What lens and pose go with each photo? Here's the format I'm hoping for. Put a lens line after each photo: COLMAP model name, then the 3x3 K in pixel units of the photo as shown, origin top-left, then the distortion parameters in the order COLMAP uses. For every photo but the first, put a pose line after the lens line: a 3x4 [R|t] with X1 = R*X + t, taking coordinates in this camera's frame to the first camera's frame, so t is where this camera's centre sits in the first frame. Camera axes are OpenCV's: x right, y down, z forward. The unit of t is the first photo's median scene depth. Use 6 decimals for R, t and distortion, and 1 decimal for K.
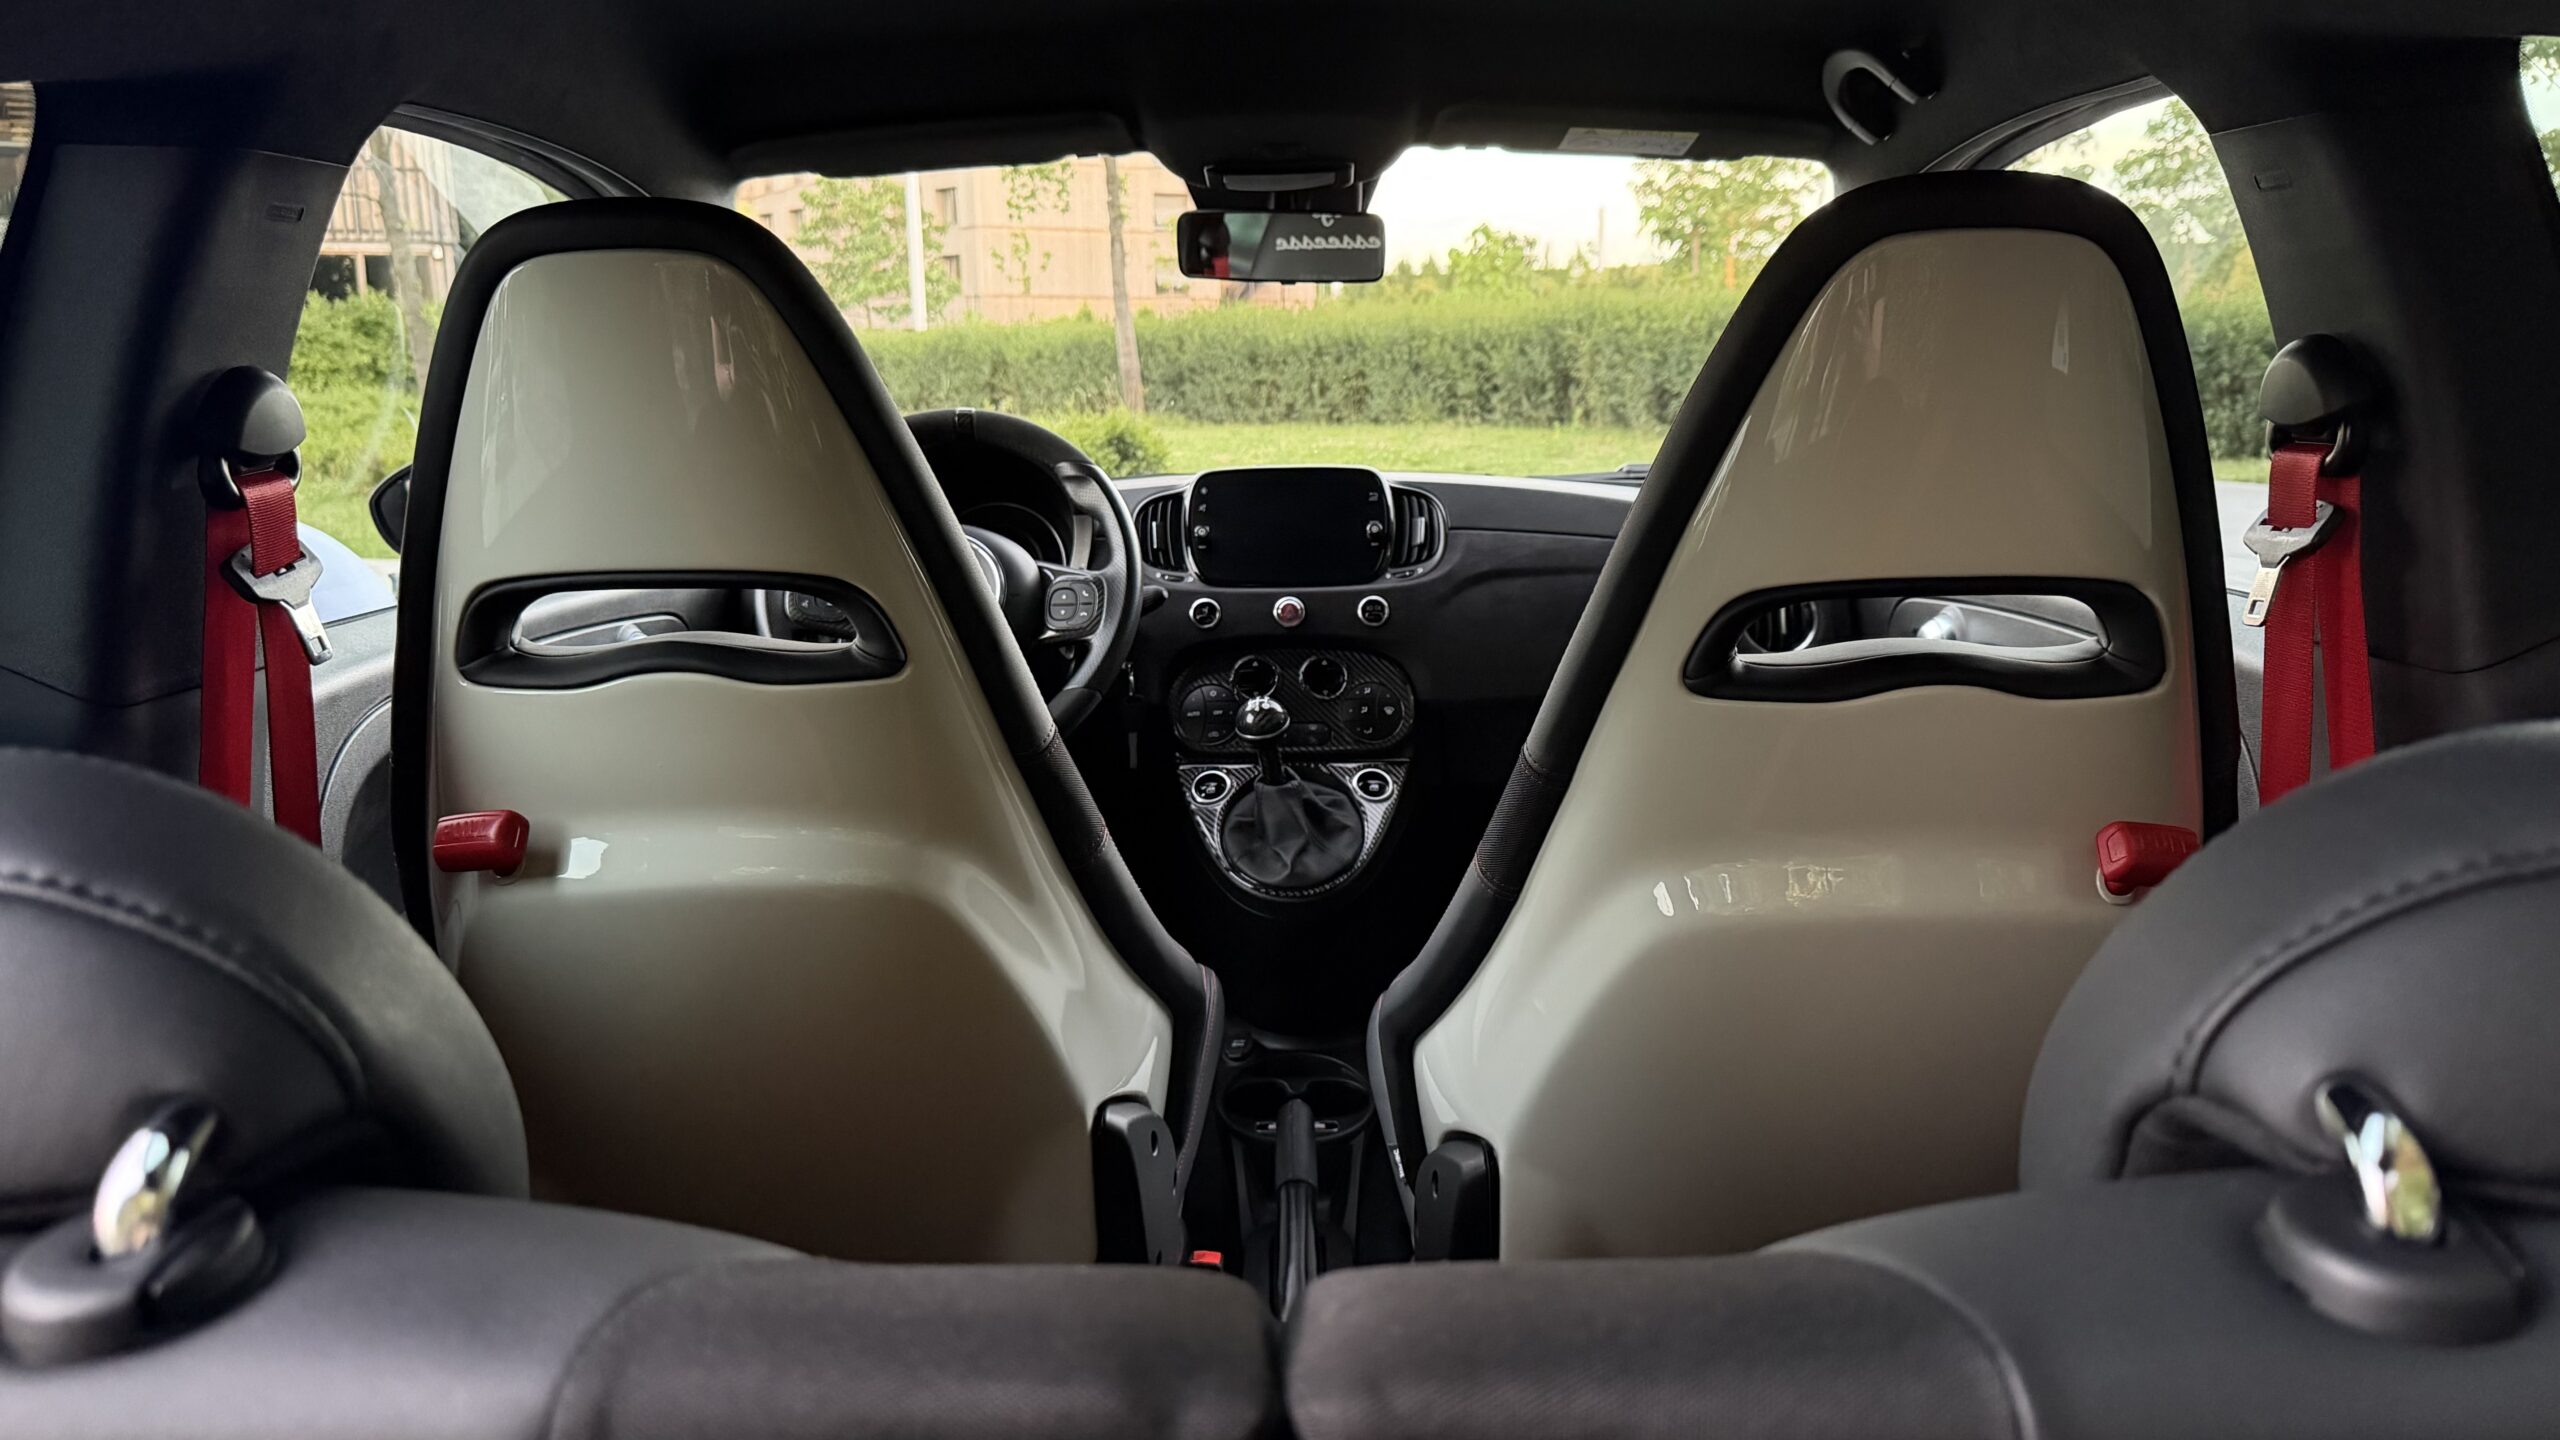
lens RADIAL K [[1773.8, 0, 1280.0], [0, 1773.8, 720.0], [0, 0, 1]] dist [-0.003542, -0.005104]
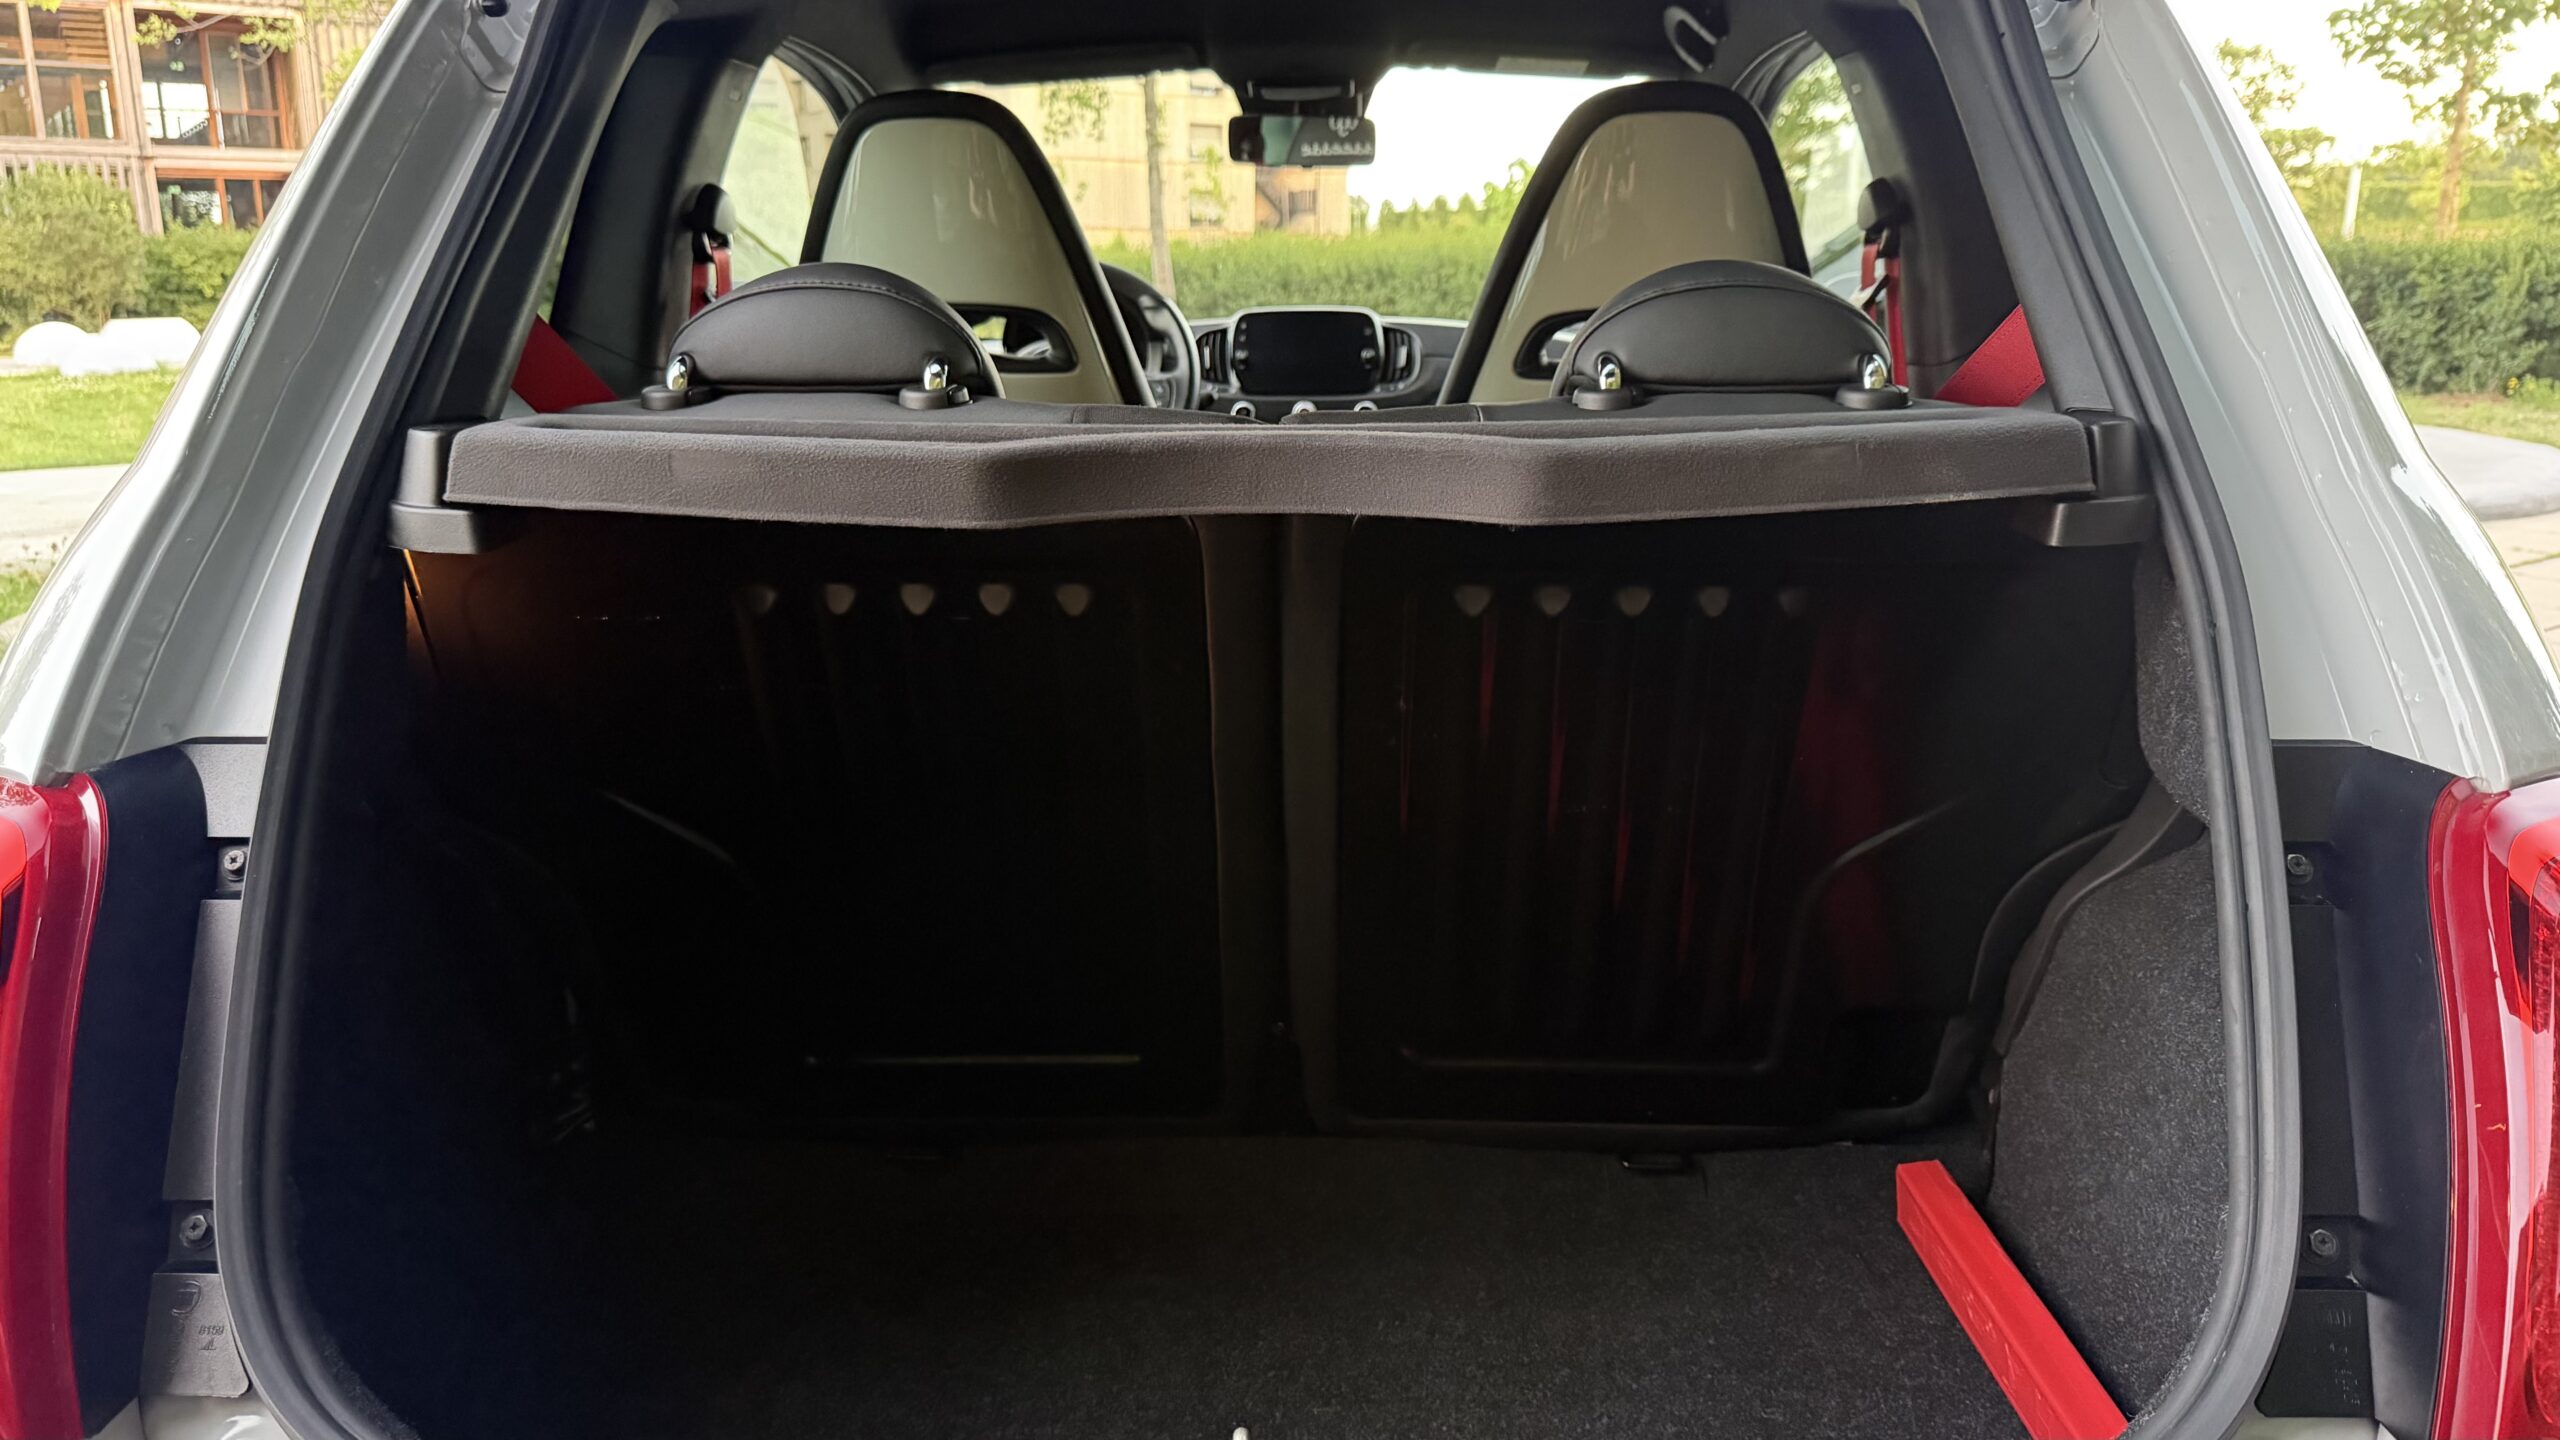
lens RADIAL K [[1701.7, 0, 1291.5], [0, 1701.7, 729.4], [0, 0, 1]] dist [0.001846, -0.000701]
pose [[0.999840, 0.016110, -0.007761, 0.009648], [-0.015662, 0.998382, 0.054659, 0.119010], [0.008629, -0.054529, 0.998475, -0.353936]]
